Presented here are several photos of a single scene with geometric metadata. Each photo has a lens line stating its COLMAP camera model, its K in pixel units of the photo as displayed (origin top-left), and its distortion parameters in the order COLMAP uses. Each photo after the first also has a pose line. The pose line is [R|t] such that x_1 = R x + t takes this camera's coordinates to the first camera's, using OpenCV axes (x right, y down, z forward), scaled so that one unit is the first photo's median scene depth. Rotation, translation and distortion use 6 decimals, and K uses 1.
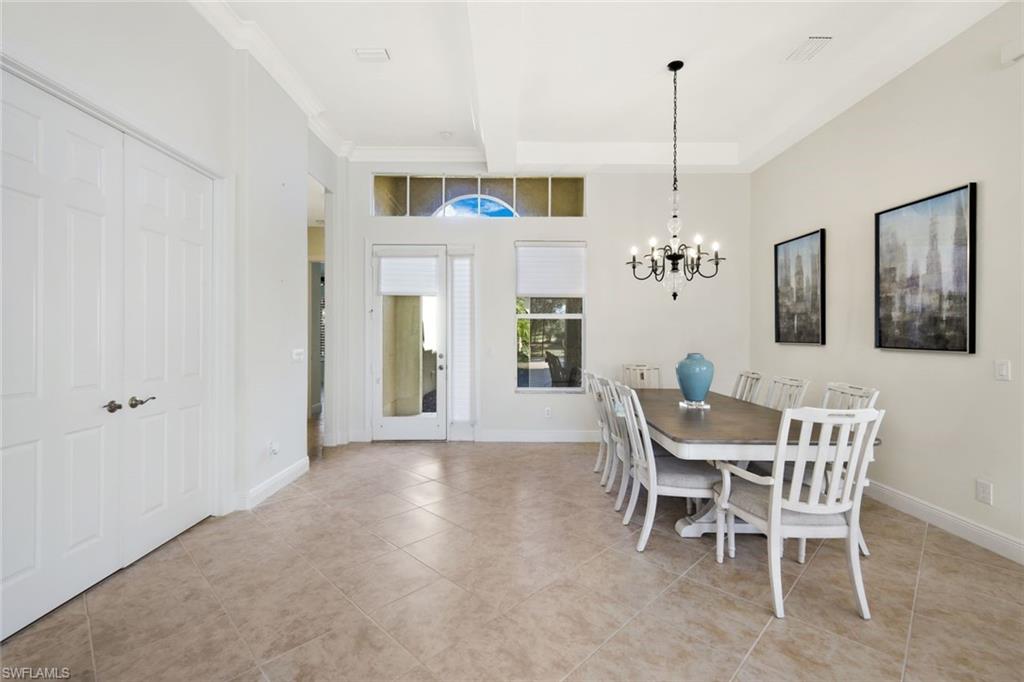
lens RADIAL K [[472.7, 0, 511.7], [0, 472.7, 335.0], [0, 0, 1]] dist [0.000669, 0.000151]
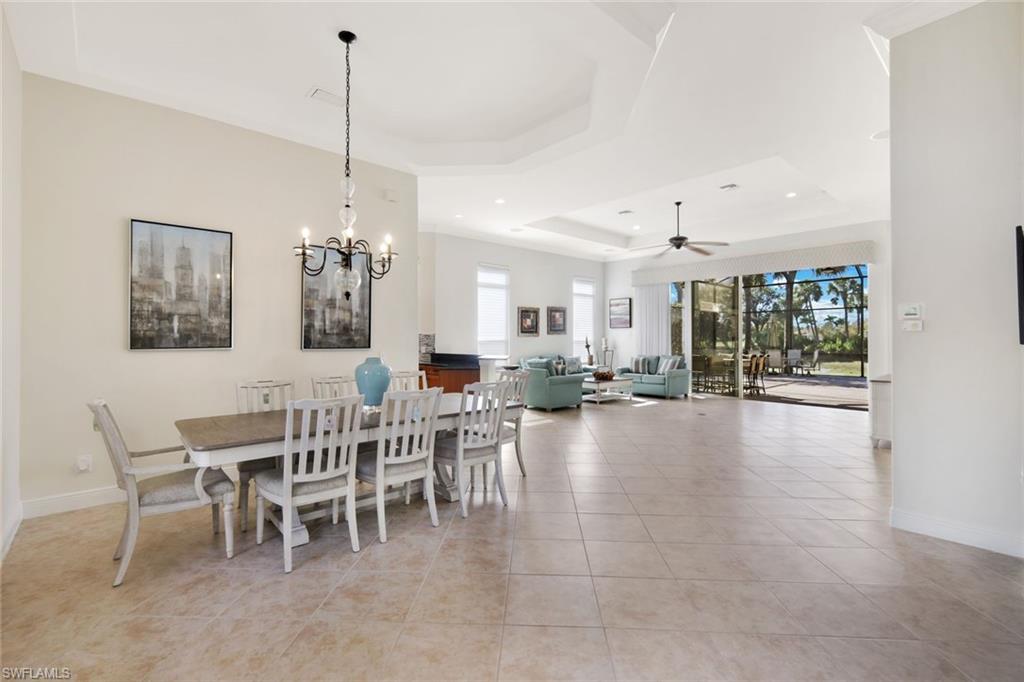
lens RADIAL K [[472.7, 0, 509.9], [0, 472.7, 336.3], [0, 0, 1]] dist [0.000669, 0.000151]
pose [[-0.676458, -0.001305, 0.736480, -0.555256], [-0.001434, 0.999999, 0.000455, -0.009156], [-0.736480, -0.000748, -0.676459, 1.499219]]
